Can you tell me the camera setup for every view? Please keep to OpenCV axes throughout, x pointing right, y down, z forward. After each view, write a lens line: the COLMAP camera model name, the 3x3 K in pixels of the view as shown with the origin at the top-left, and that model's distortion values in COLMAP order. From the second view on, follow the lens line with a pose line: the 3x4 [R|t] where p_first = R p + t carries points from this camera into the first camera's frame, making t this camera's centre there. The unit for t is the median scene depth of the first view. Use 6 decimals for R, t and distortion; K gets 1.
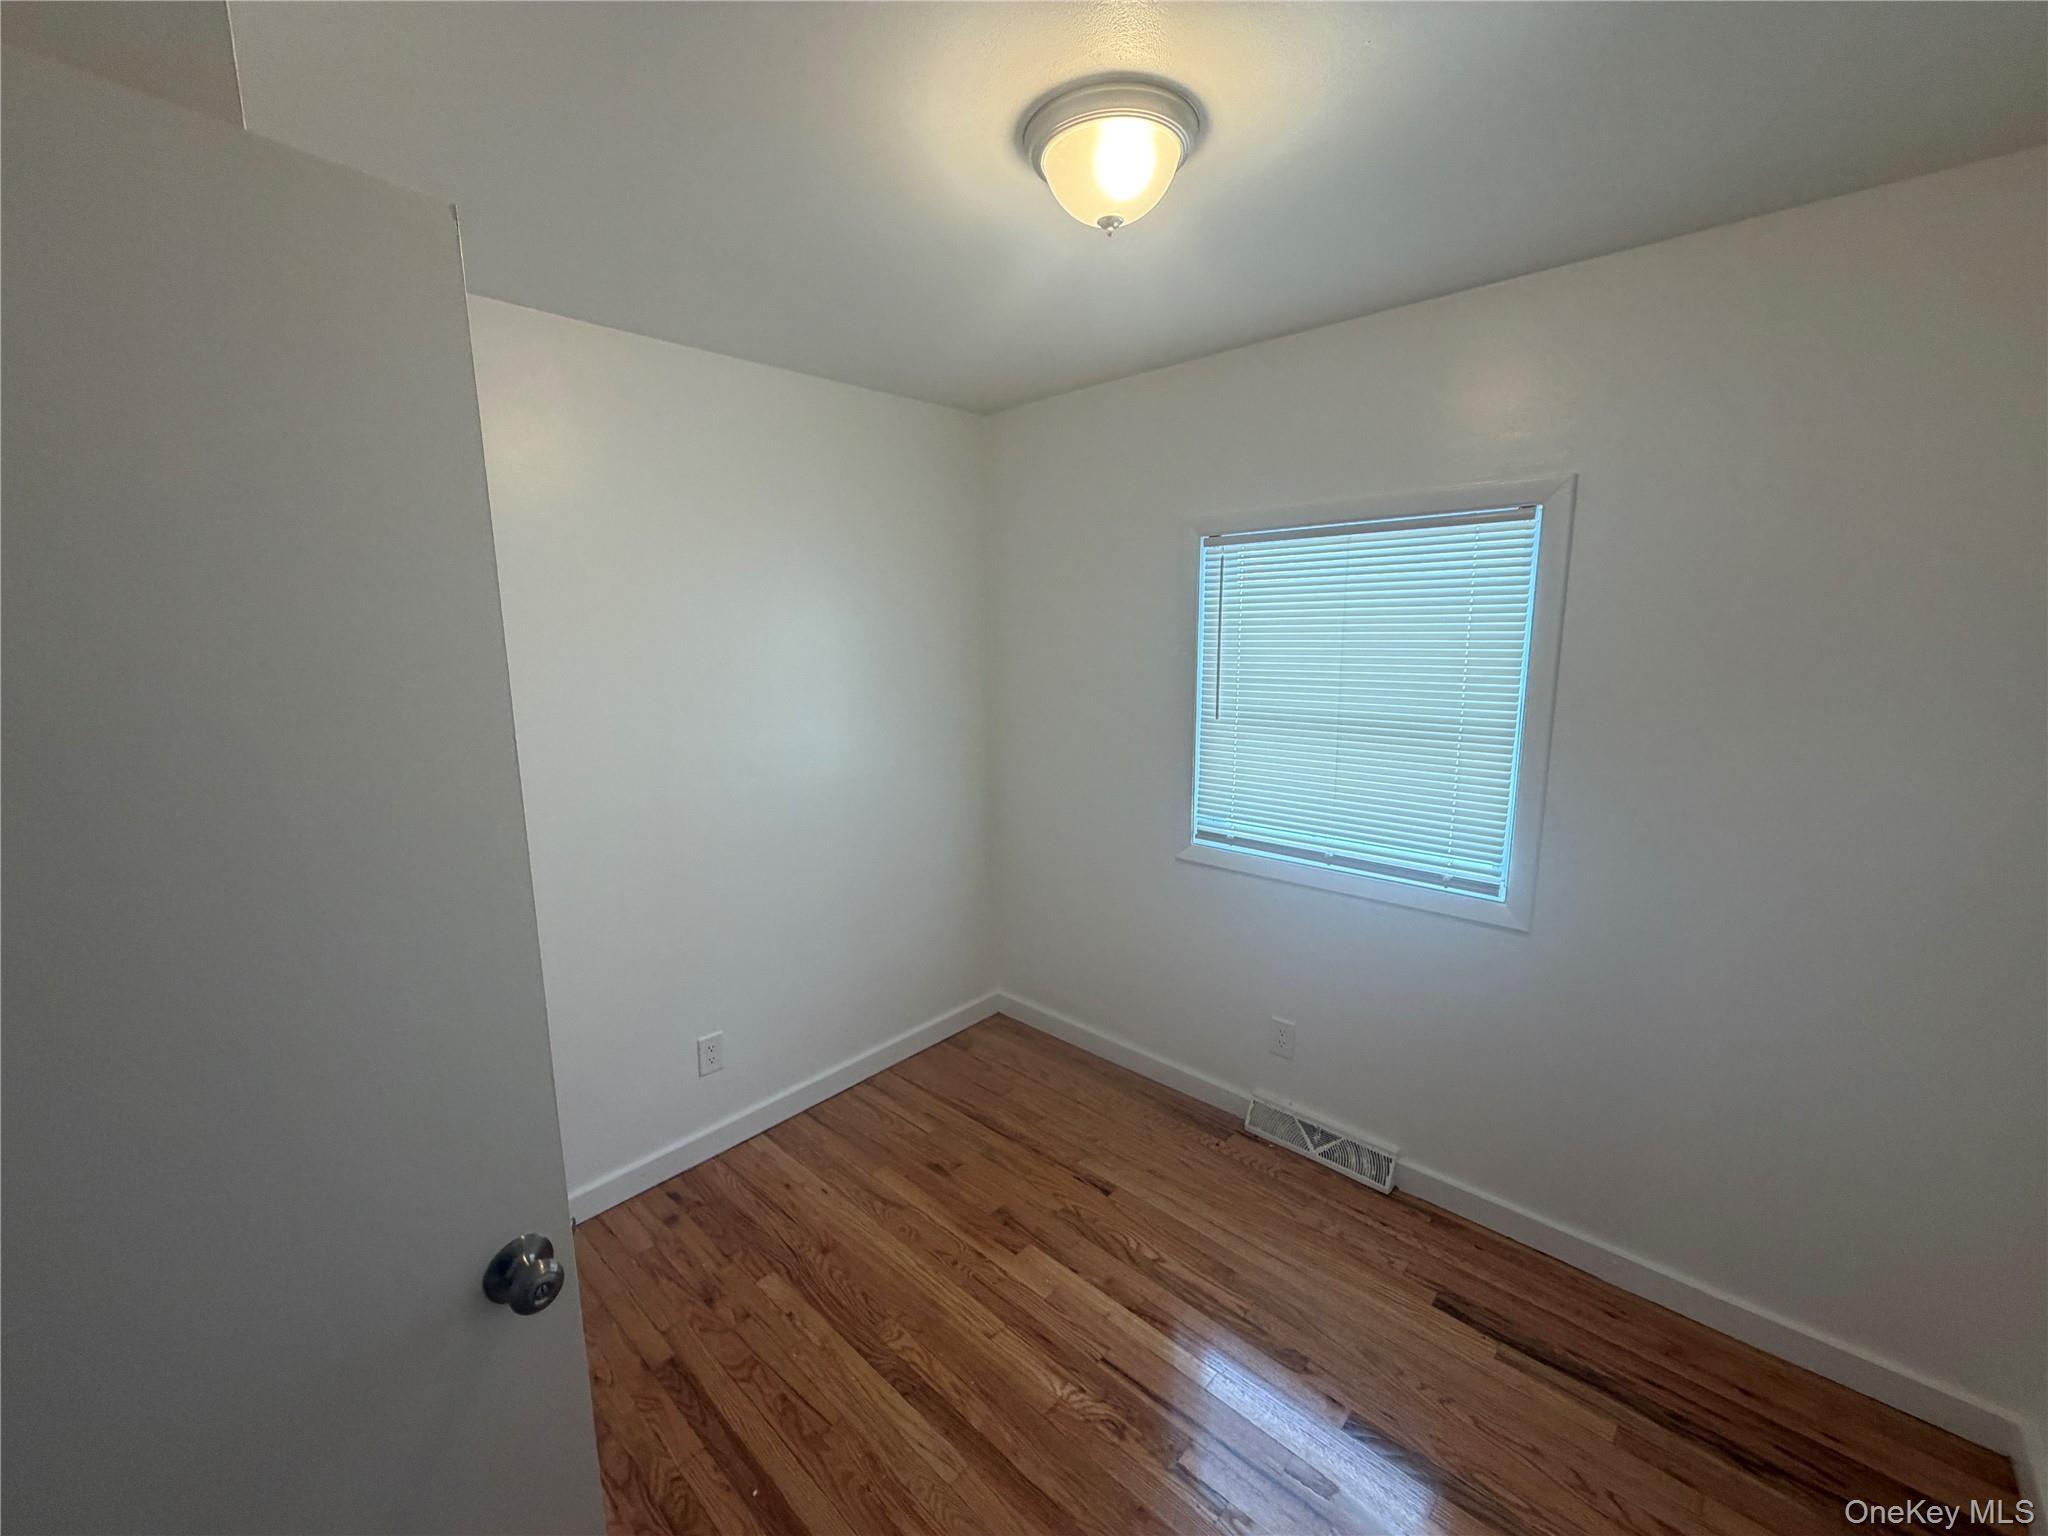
lens RADIAL K [[817.4, 0, 1028.1], [0, 817.4, 766.8], [0, 0, 1]] dist [0.000999, 0.000025]
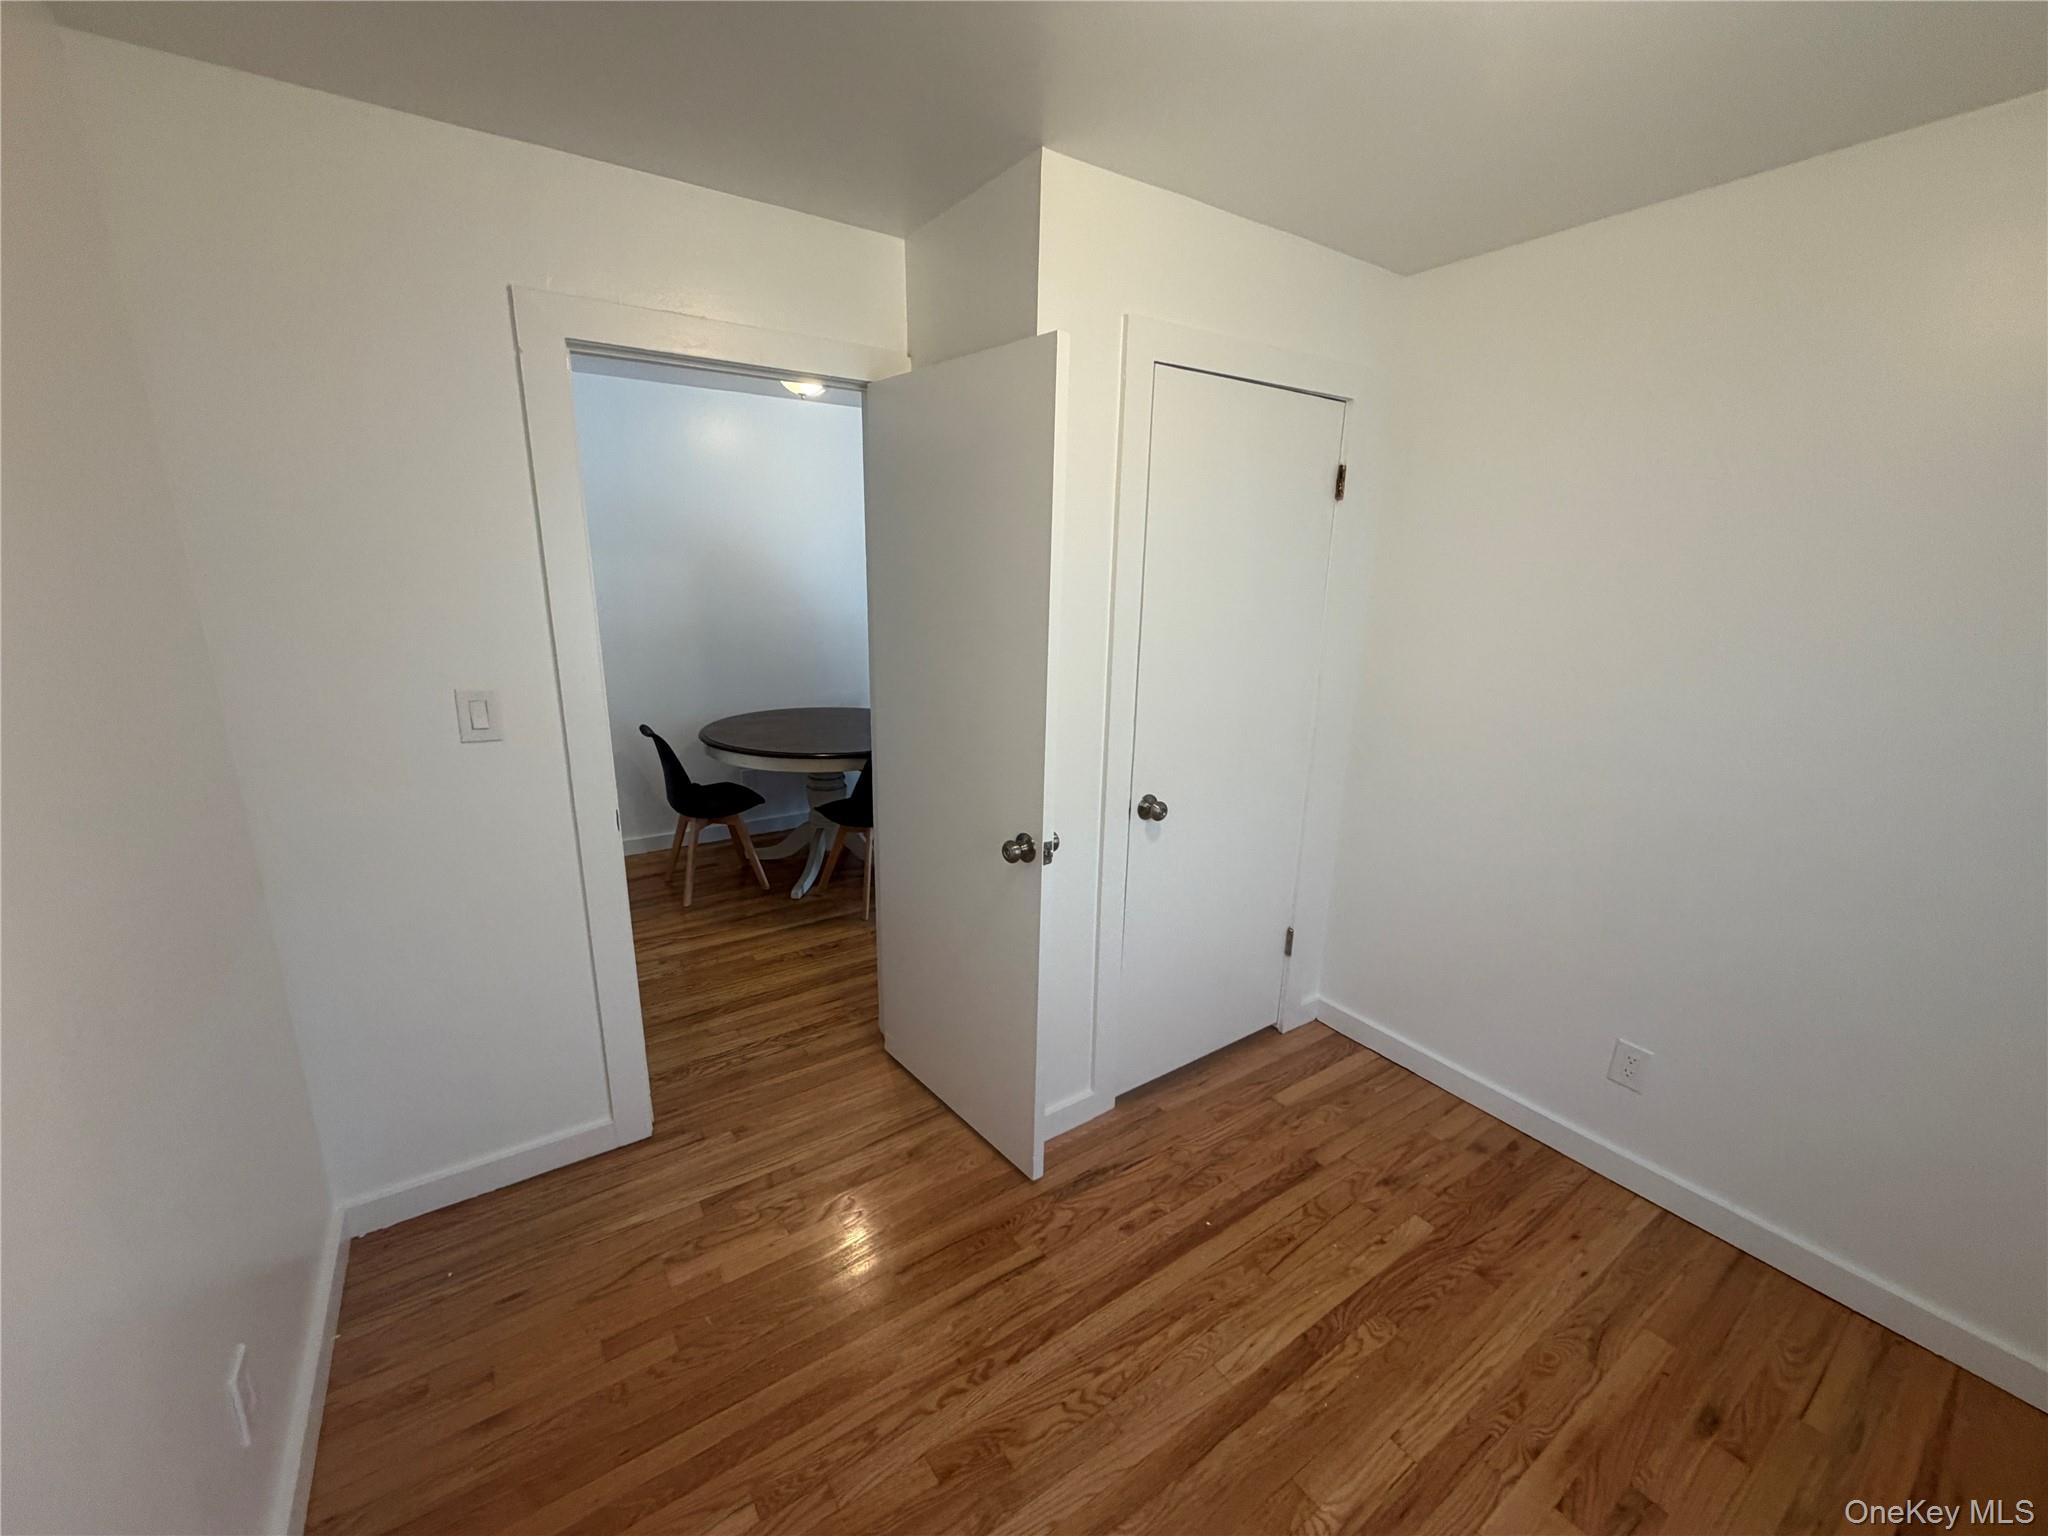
lens RADIAL K [[817.4, 0, 1028.1], [0, 817.4, 766.8], [0, 0, 1]] dist [0.000999, 0.000025]
pose [[-0.224301, 0.249649, -0.942000, 0.653266], [-0.178641, 0.939717, 0.291581, -0.108306], [0.958007, 0.233682, -0.166182, 0.644385]]
